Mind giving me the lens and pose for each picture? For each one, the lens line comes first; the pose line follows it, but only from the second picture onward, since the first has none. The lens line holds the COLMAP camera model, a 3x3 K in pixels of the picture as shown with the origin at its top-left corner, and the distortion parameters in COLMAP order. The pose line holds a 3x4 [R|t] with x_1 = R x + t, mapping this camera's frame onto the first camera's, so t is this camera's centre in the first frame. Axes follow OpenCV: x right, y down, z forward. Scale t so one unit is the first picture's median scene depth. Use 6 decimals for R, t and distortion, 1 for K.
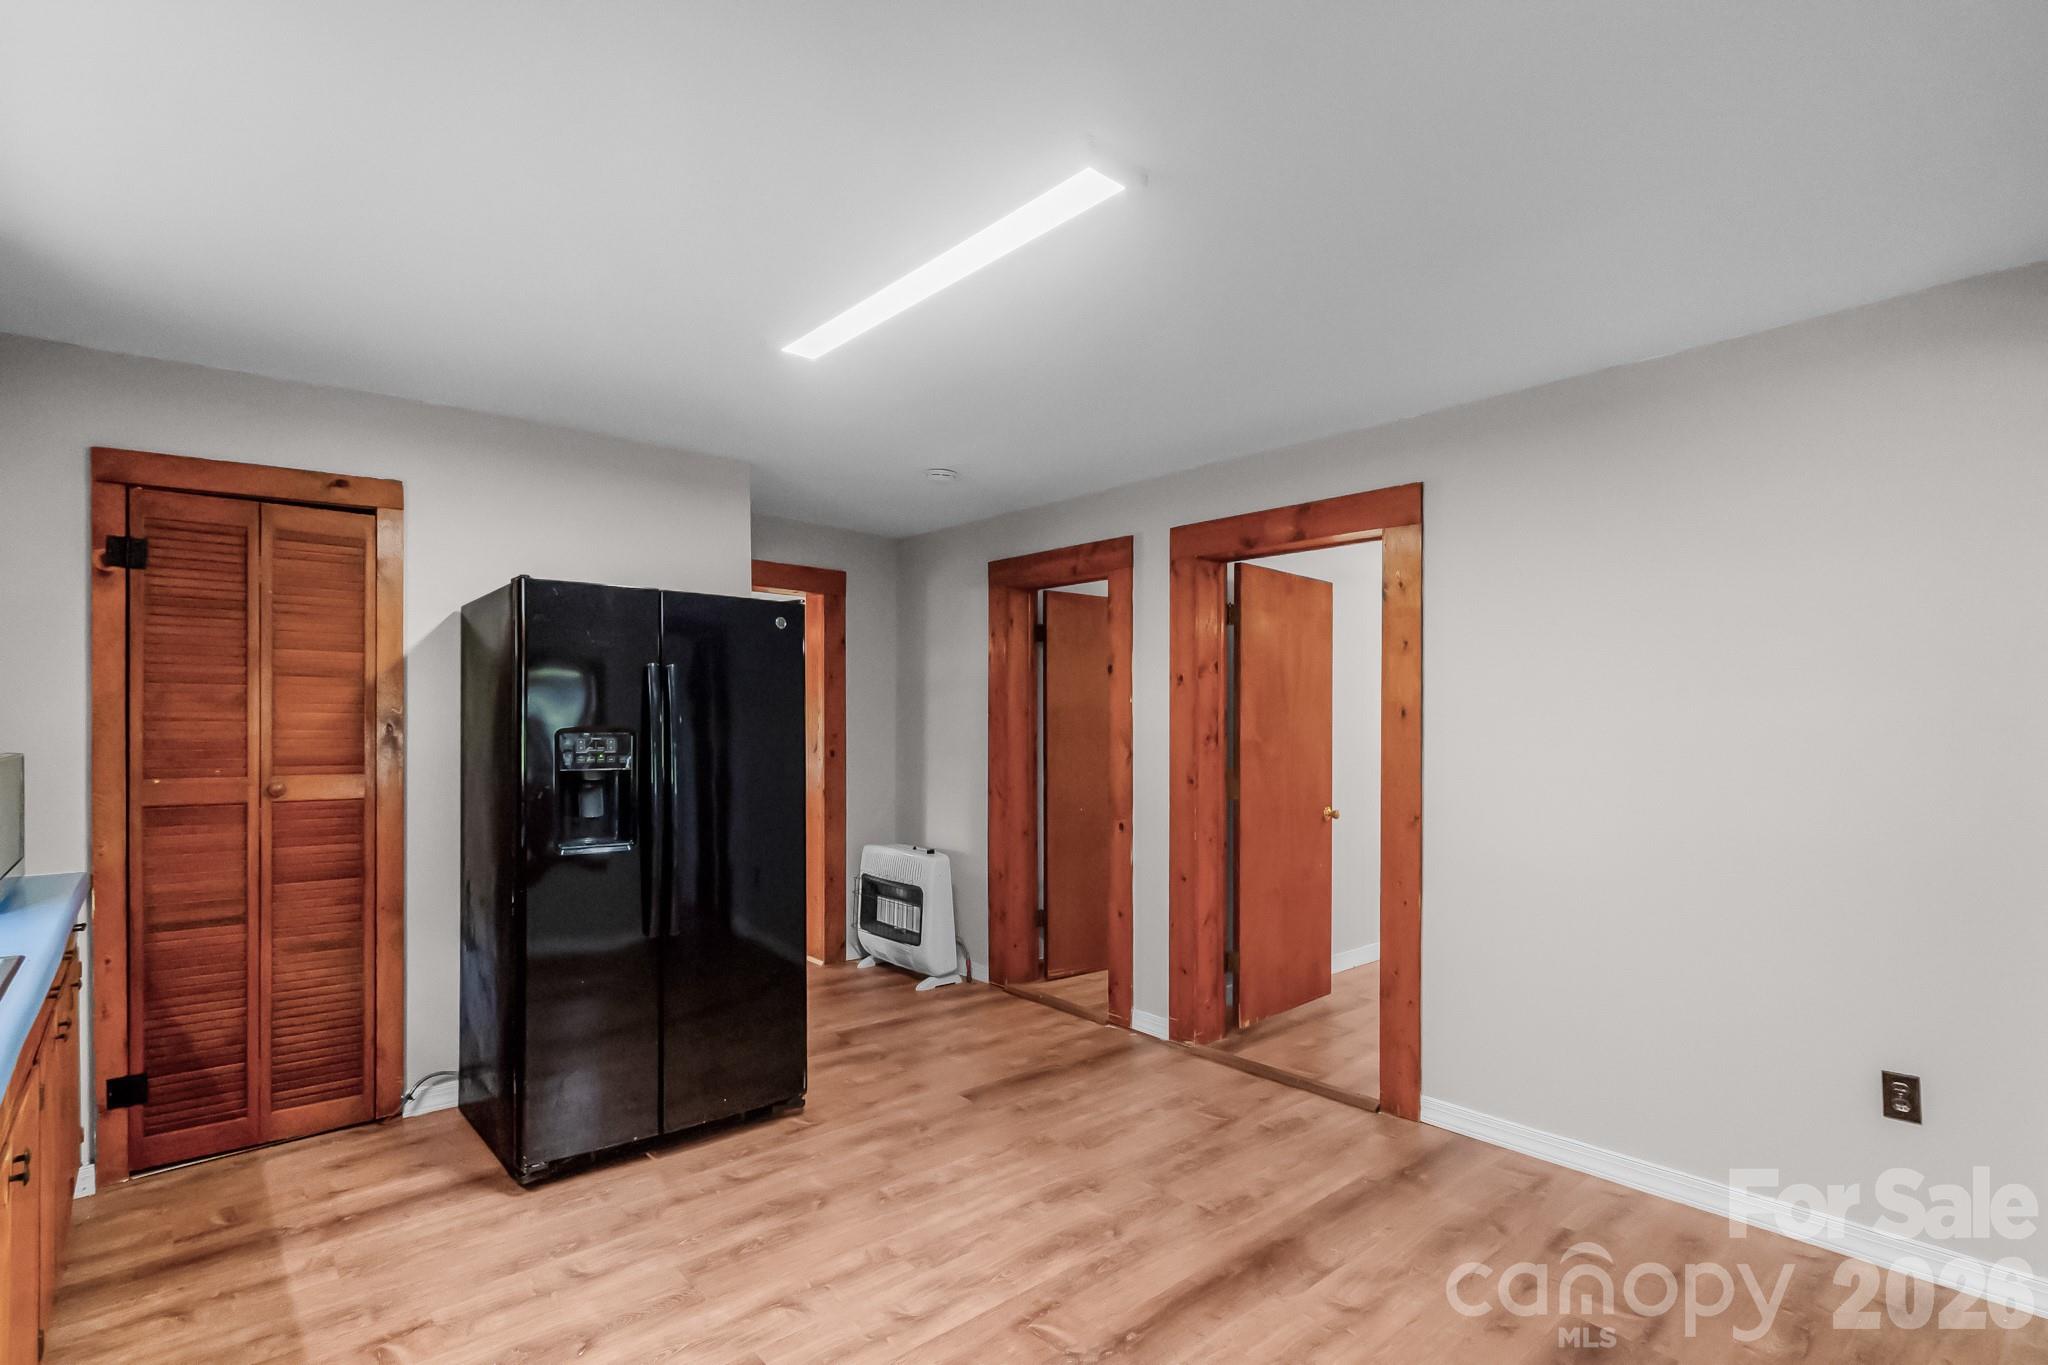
lens RADIAL K [[962.2, 0, 1033.8], [0, 962.2, 739.8], [0, 0, 1]] dist [0.008550, -0.002103]
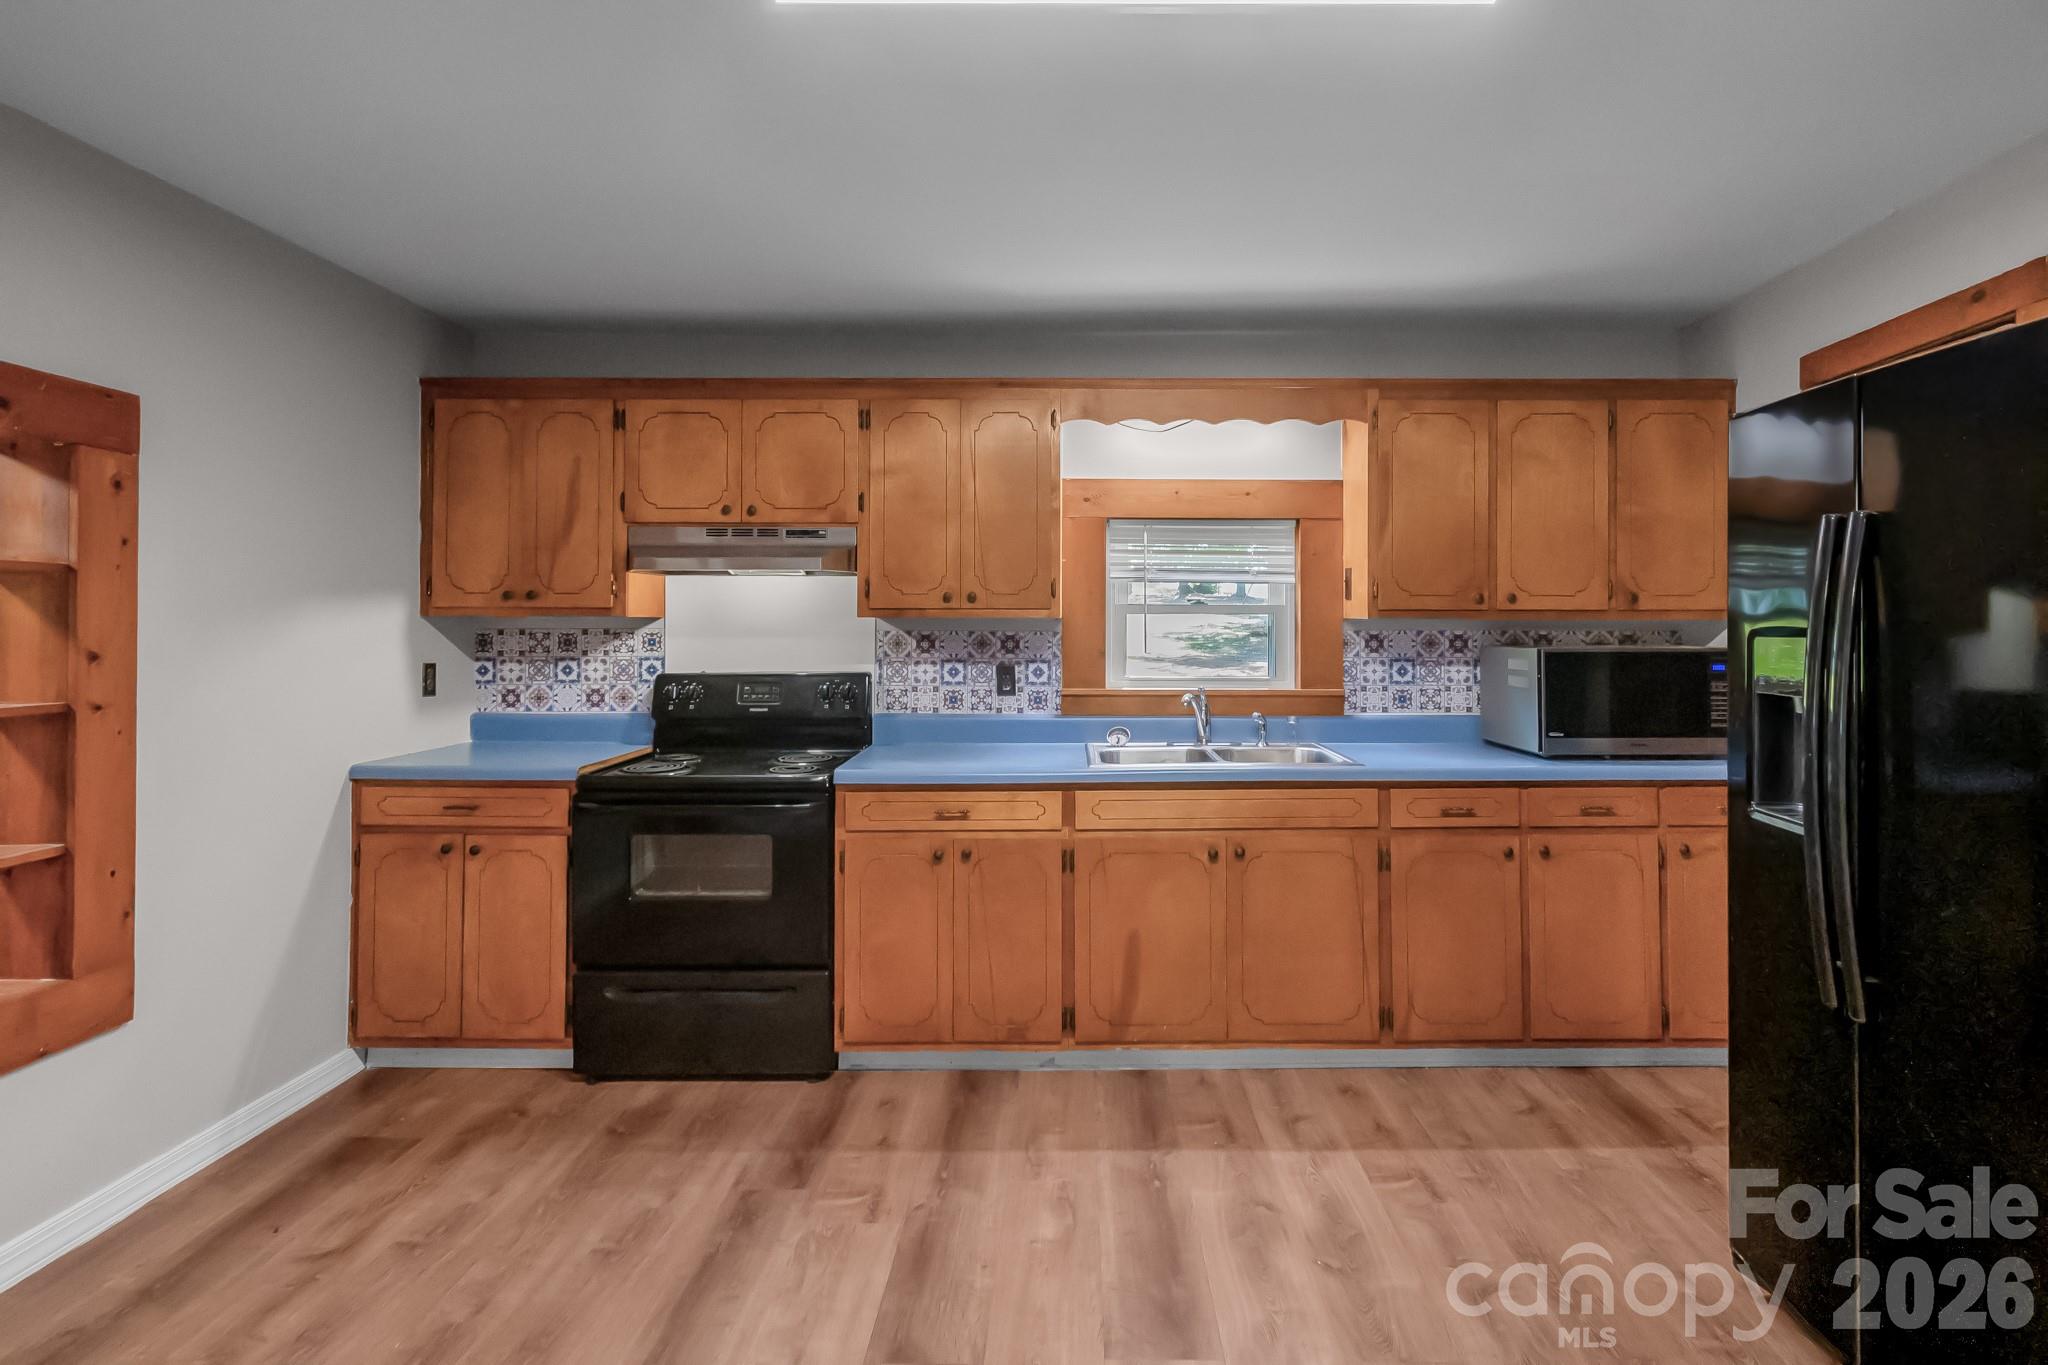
lens RADIAL K [[962.2, 0, 1059.4], [0, 962.2, 610.7], [0, 0, 1]] dist [0.008550, -0.002103]
pose [[-0.665432, -0.013096, -0.746343, 0.319995], [-0.005282, 0.999904, -0.012835, -0.012437], [0.746440, -0.004599, -0.665437, 1.031033]]
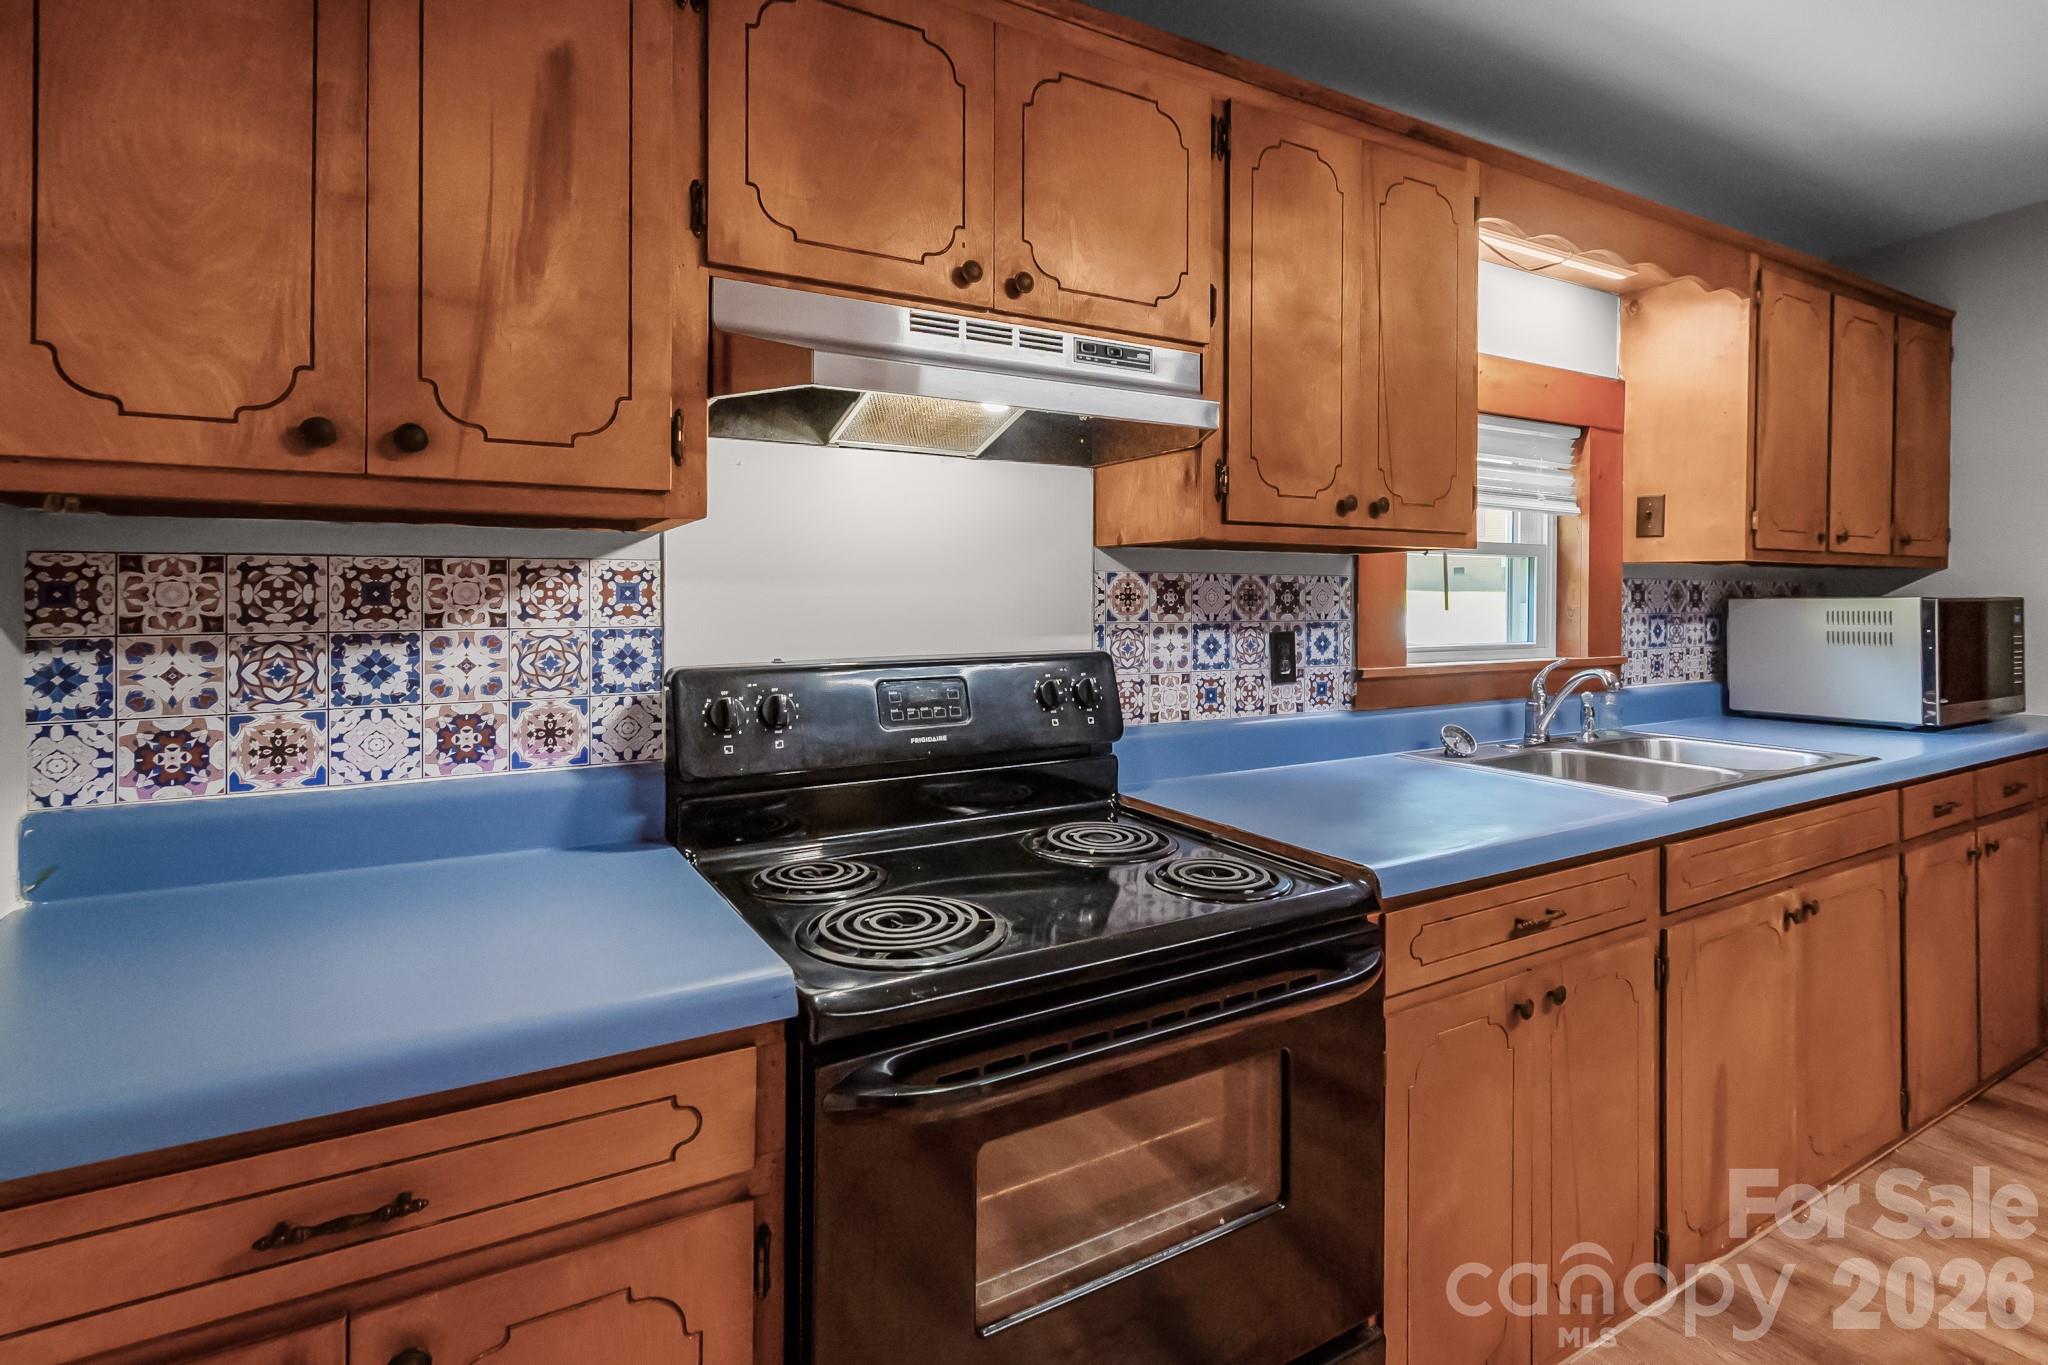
lens RADIAL K [[962.2, 0, 1023.6], [0, 962.2, 587.4], [0, 0, 1]] dist [0.008550, -0.002103]
pose [[-0.207878, -0.012041, -0.978081, 0.195087], [-0.005050, 0.999924, -0.011236, 0.016660], [0.978142, 0.002604, -0.207923, 0.136315]]
